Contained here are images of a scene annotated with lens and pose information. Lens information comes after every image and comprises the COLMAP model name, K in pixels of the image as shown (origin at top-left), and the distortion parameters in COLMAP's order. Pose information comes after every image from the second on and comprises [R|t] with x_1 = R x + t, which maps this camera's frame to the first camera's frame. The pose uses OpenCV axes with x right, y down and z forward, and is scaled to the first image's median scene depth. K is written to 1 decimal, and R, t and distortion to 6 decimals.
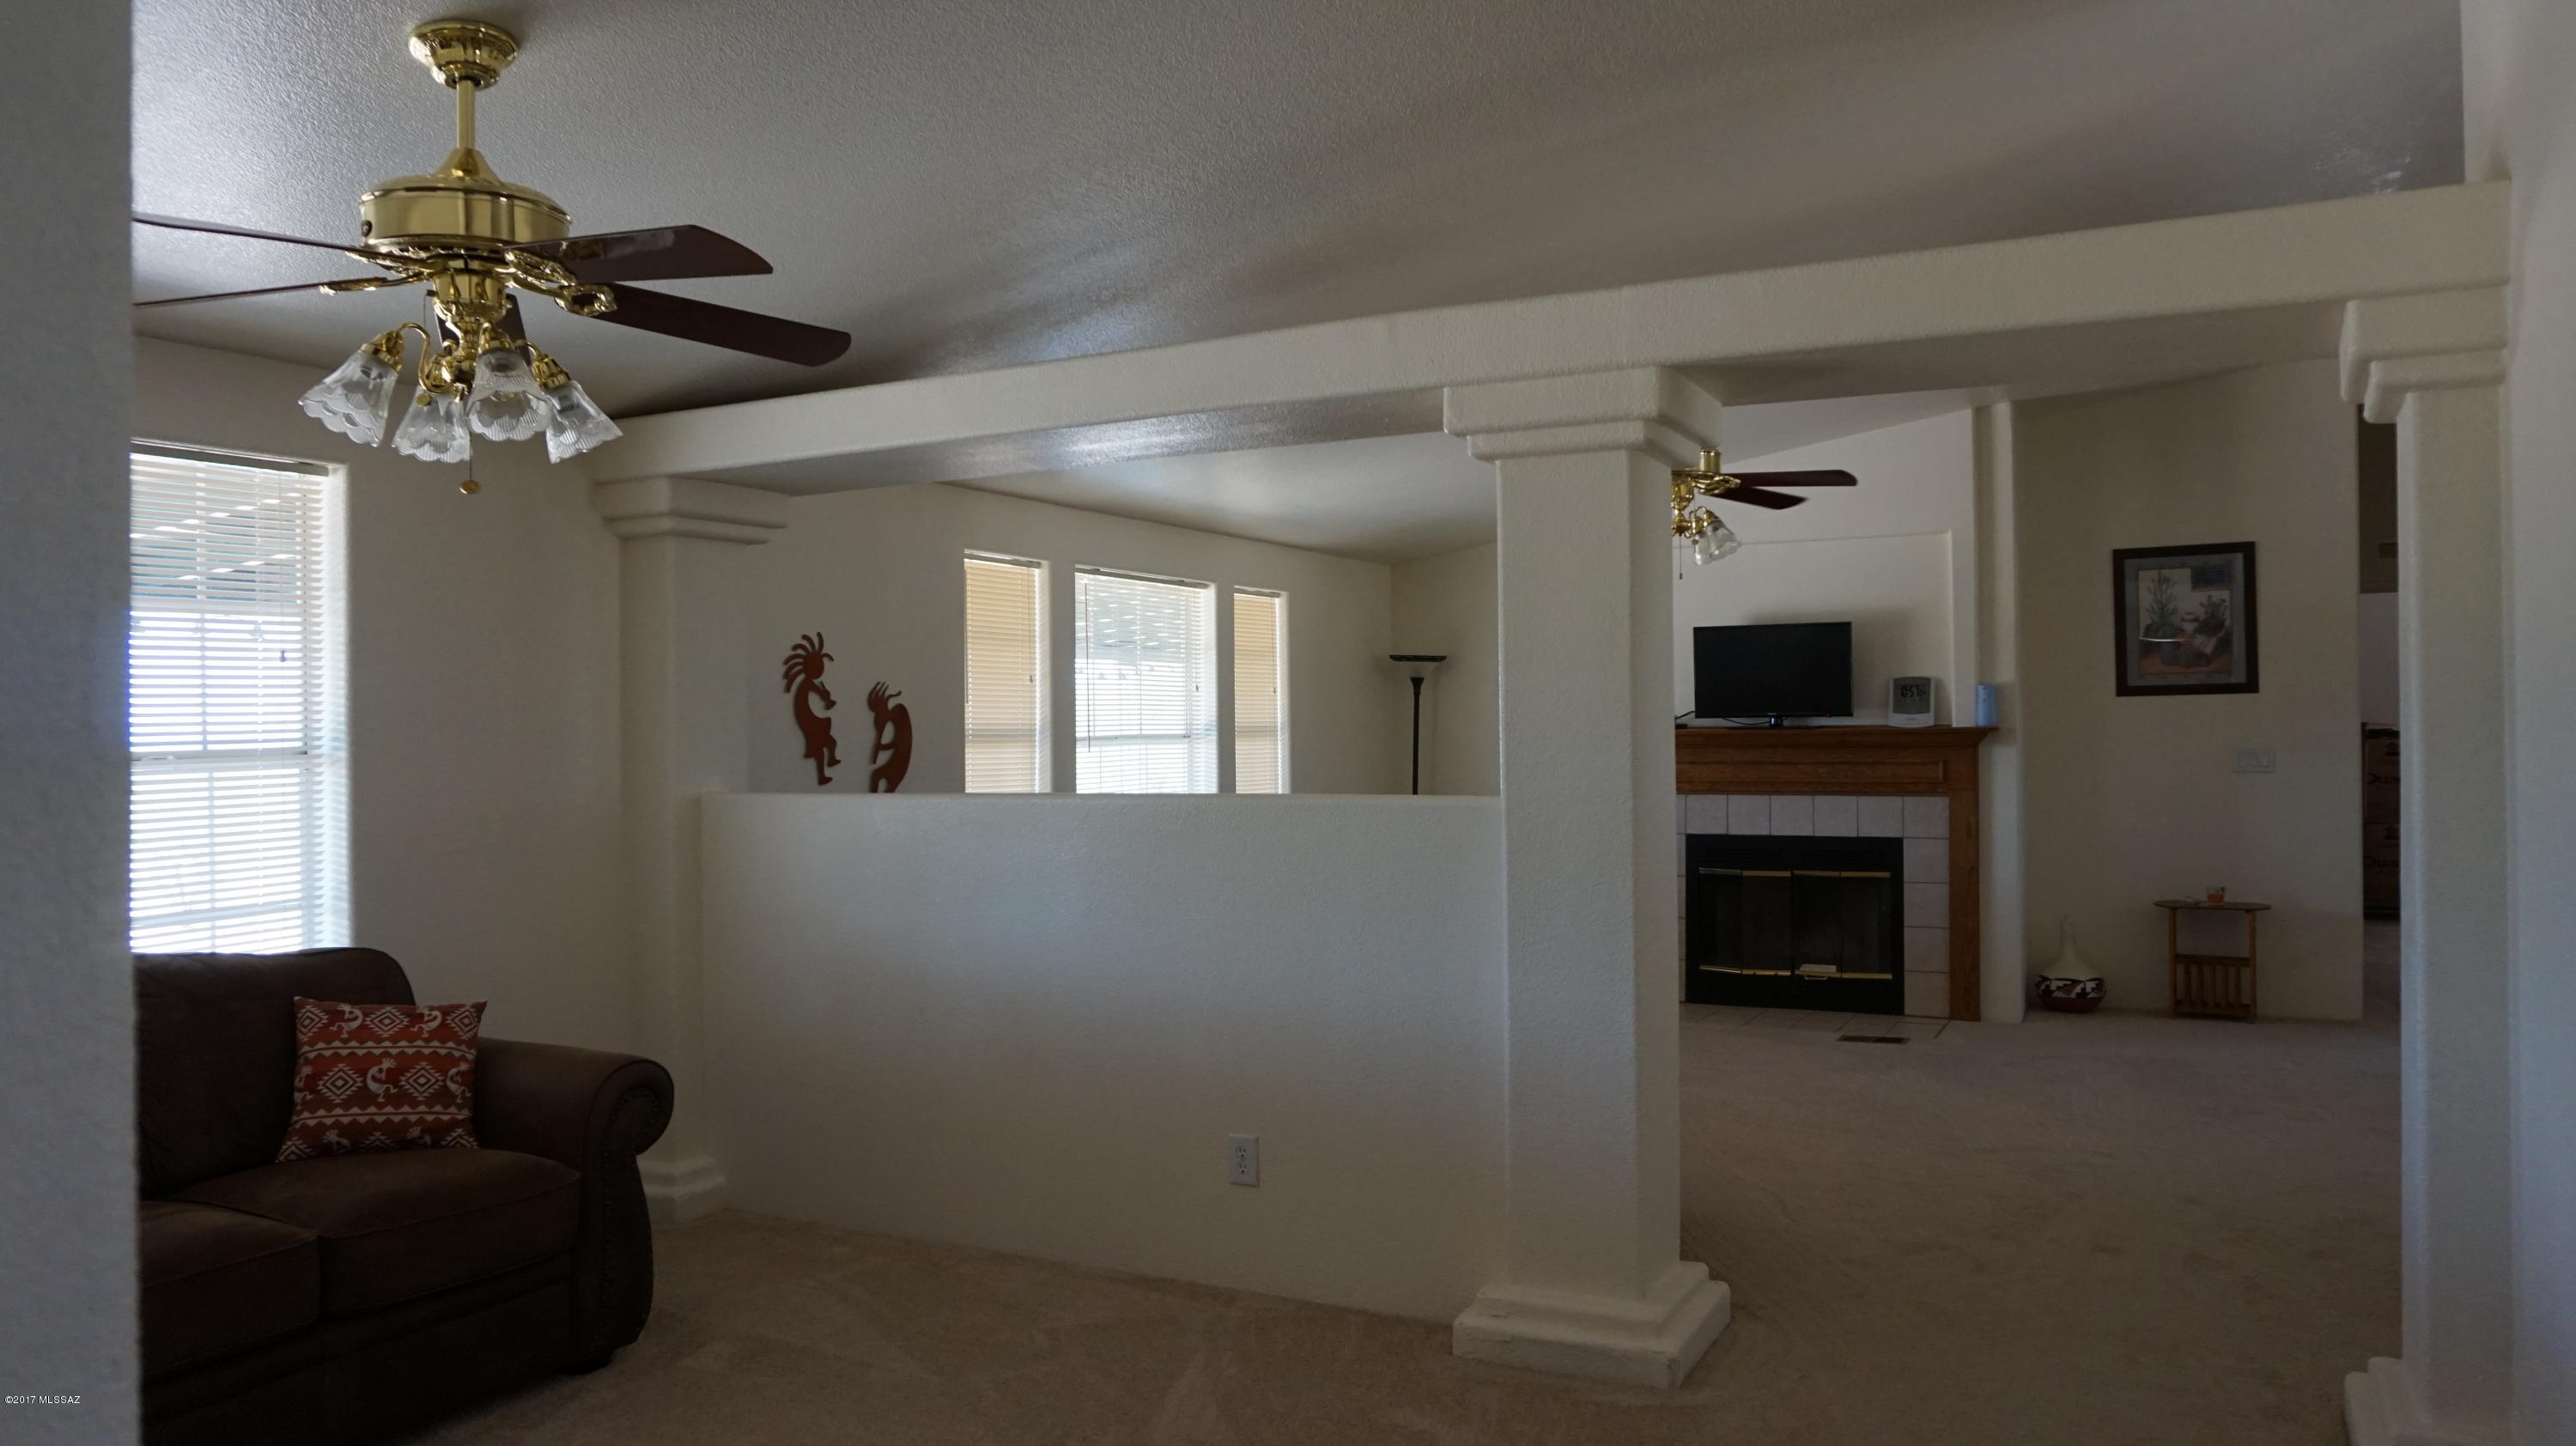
lens RADIAL K [[1727.5, 0, 1289.5], [0, 1727.5, 727.0], [0, 0, 1]] dist [-0.053664, 0.035074]
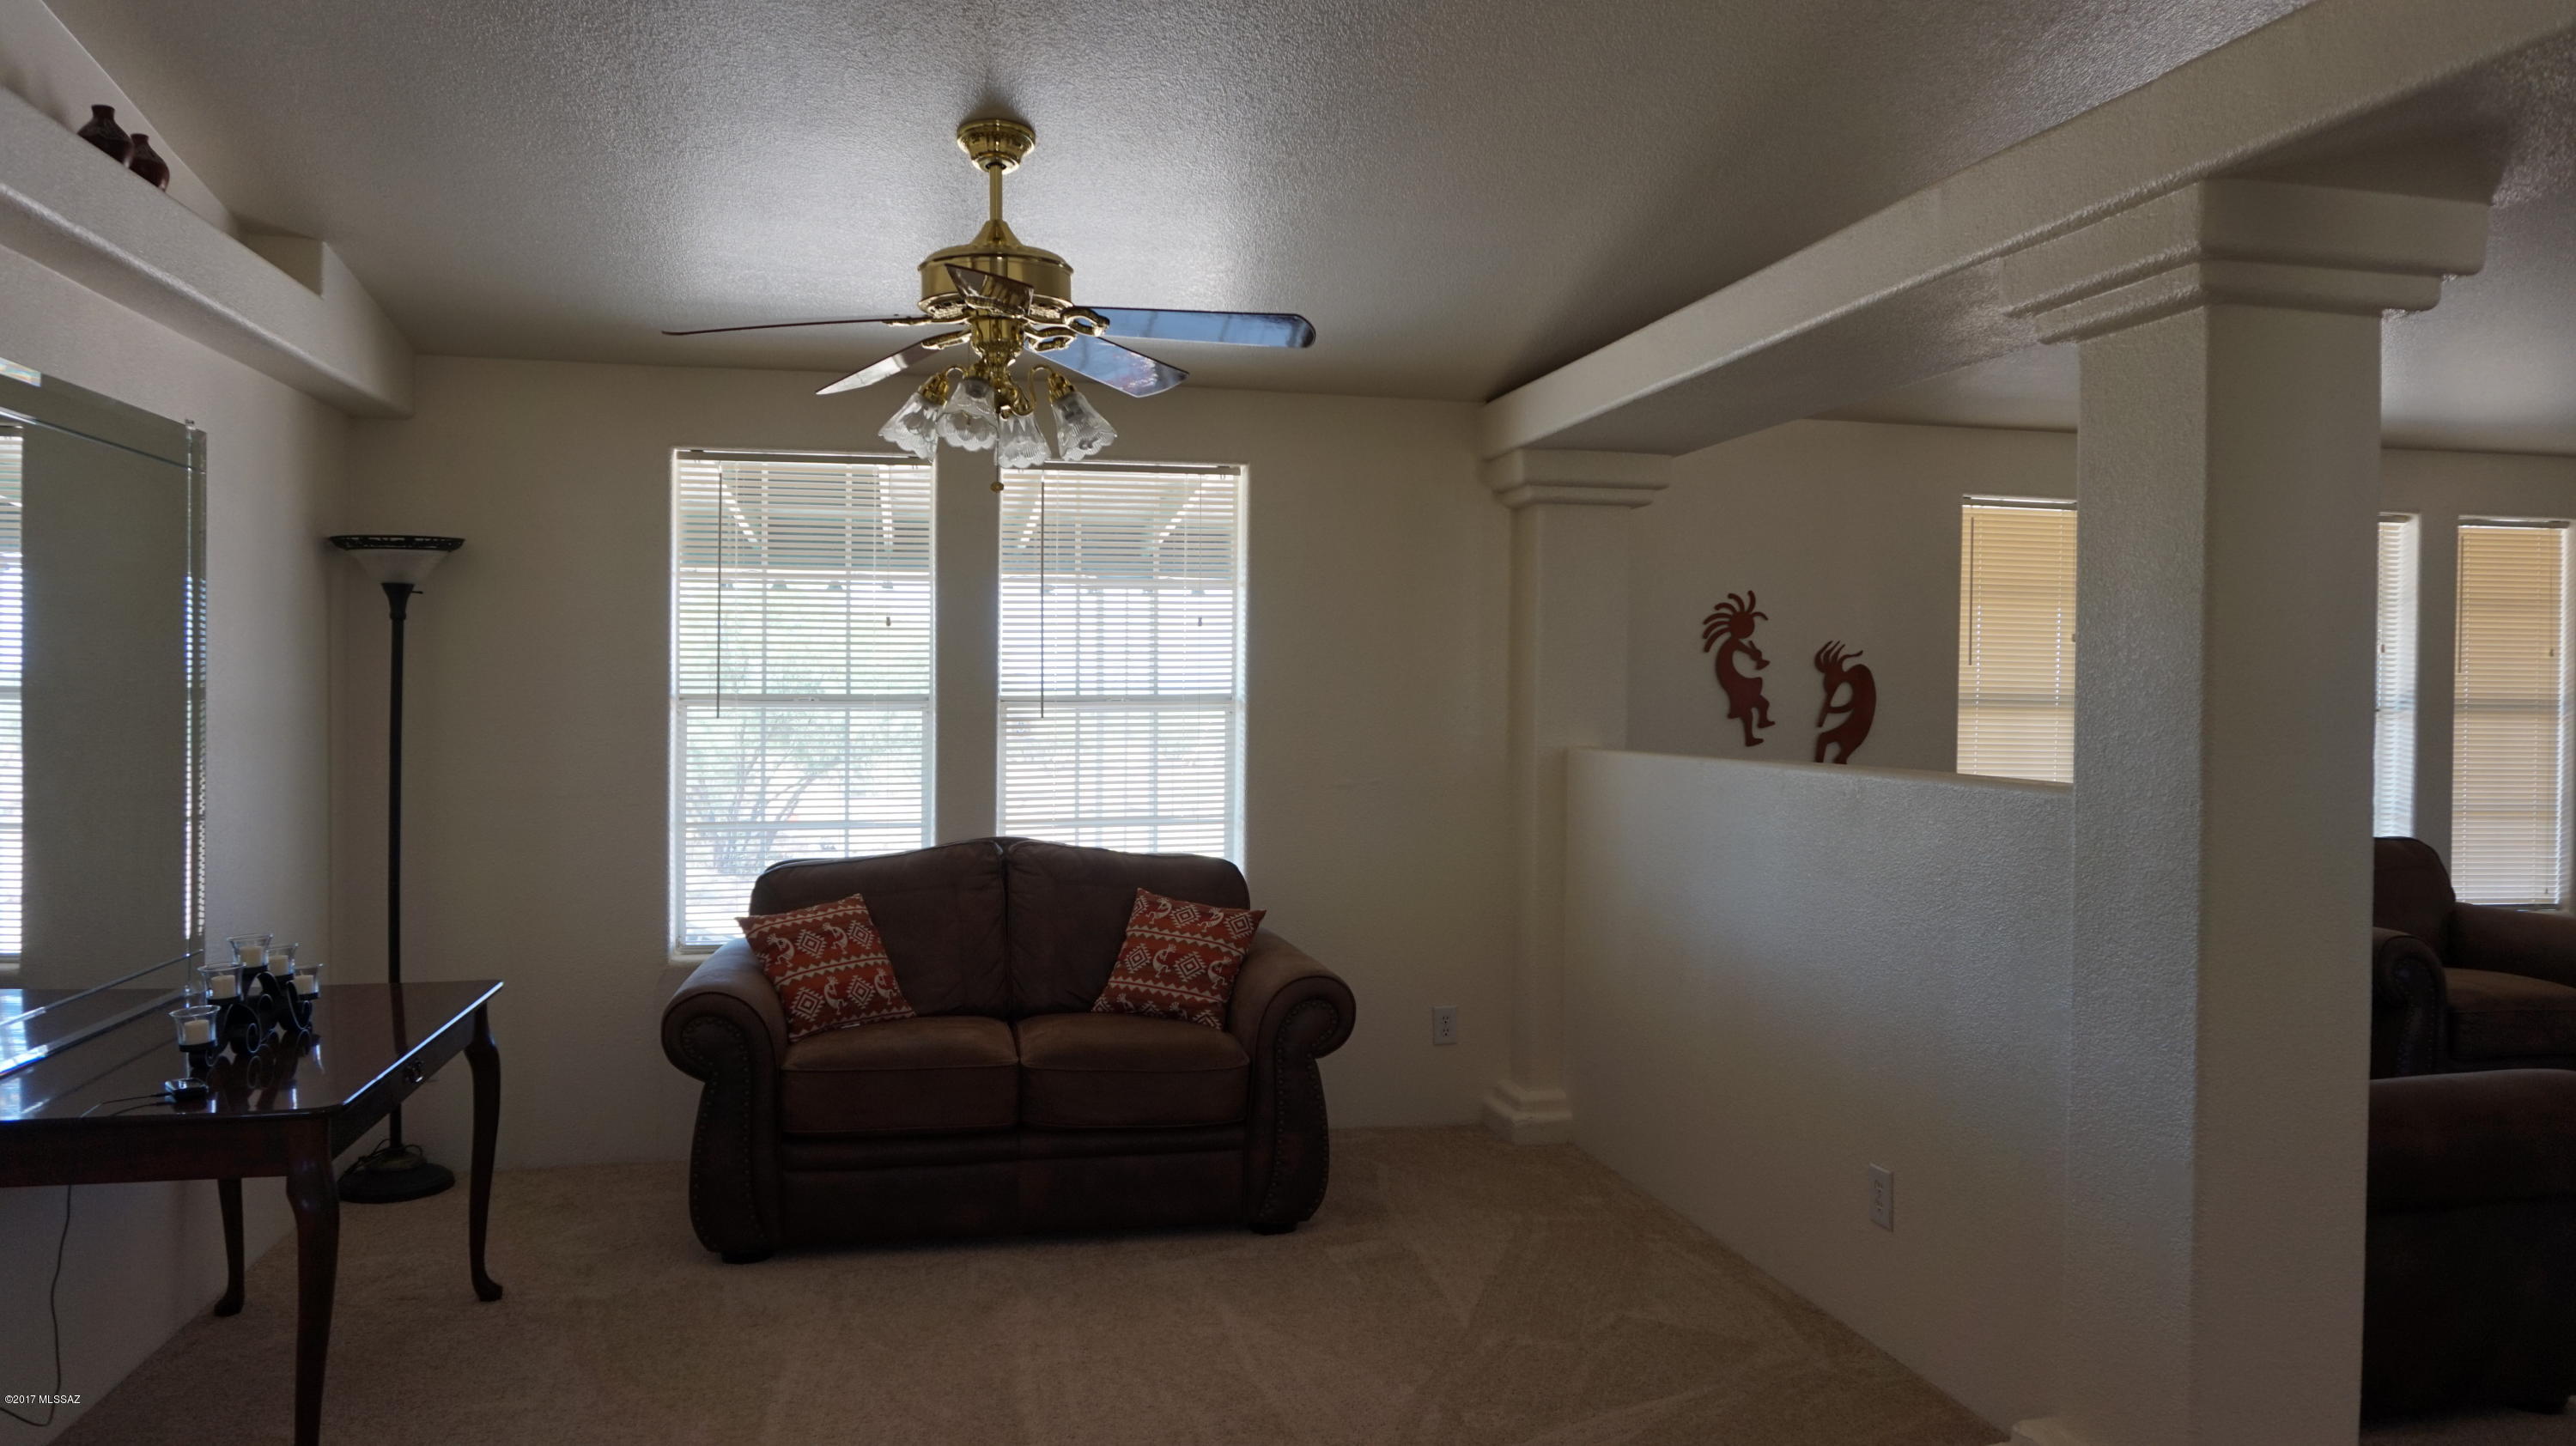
lens RADIAL K [[1727.5, 0, 1289.5], [0, 1727.5, 727.0], [0, 0, 1]] dist [-0.053664, 0.035074]
pose [[0.643556, 0.033716, -0.764656, 0.365994], [-0.016922, 0.999412, 0.029825, -0.002488], [0.765212, -0.006254, 0.643748, 0.193711]]
